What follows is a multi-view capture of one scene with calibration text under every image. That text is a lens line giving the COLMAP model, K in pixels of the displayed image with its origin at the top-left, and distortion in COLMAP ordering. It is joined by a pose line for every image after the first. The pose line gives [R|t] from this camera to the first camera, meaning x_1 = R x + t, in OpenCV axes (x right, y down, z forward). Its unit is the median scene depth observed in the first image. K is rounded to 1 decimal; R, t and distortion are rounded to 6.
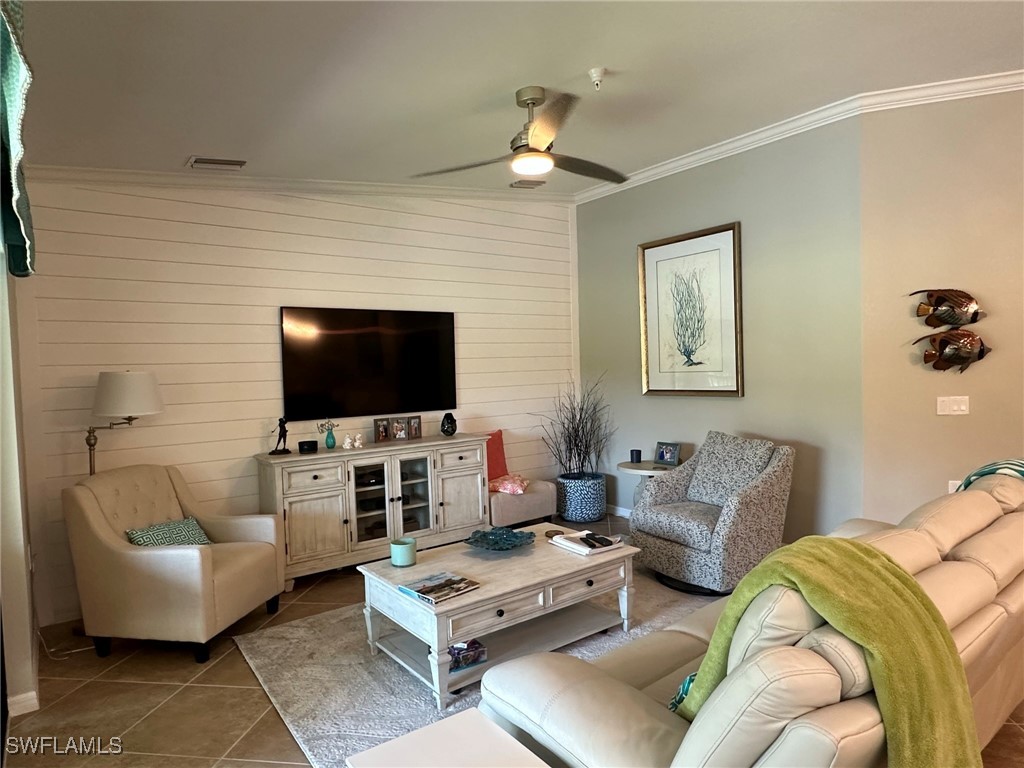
lens RADIAL K [[622.7, 0, 512.0], [0, 622.7, 384.0], [0, 0, 1]] dist [0.001766, 0.000288]
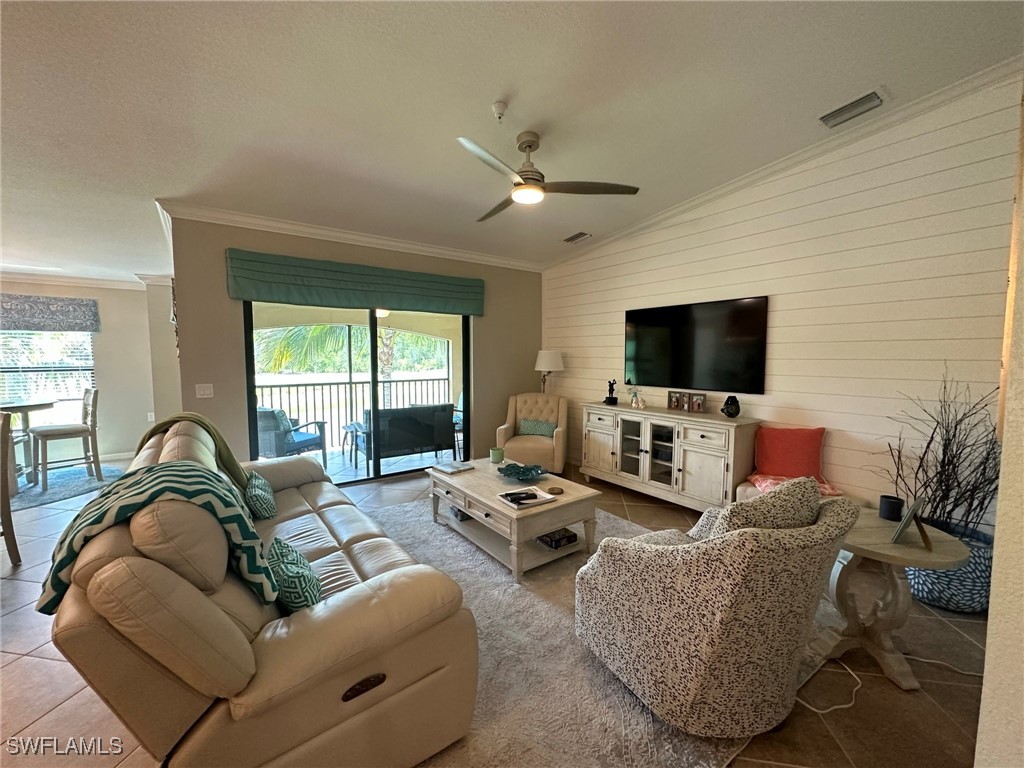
lens RADIAL K [[409.7, 0, 513.3], [0, 409.7, 382.6], [0, 0, 1]] dist [-0.002165, 0.000291]
pose [[-0.024483, 0.093574, -0.995311, 0.637463], [-0.034240, 0.994947, 0.094382, -0.030211], [0.999114, 0.036390, -0.021156, 0.701139]]
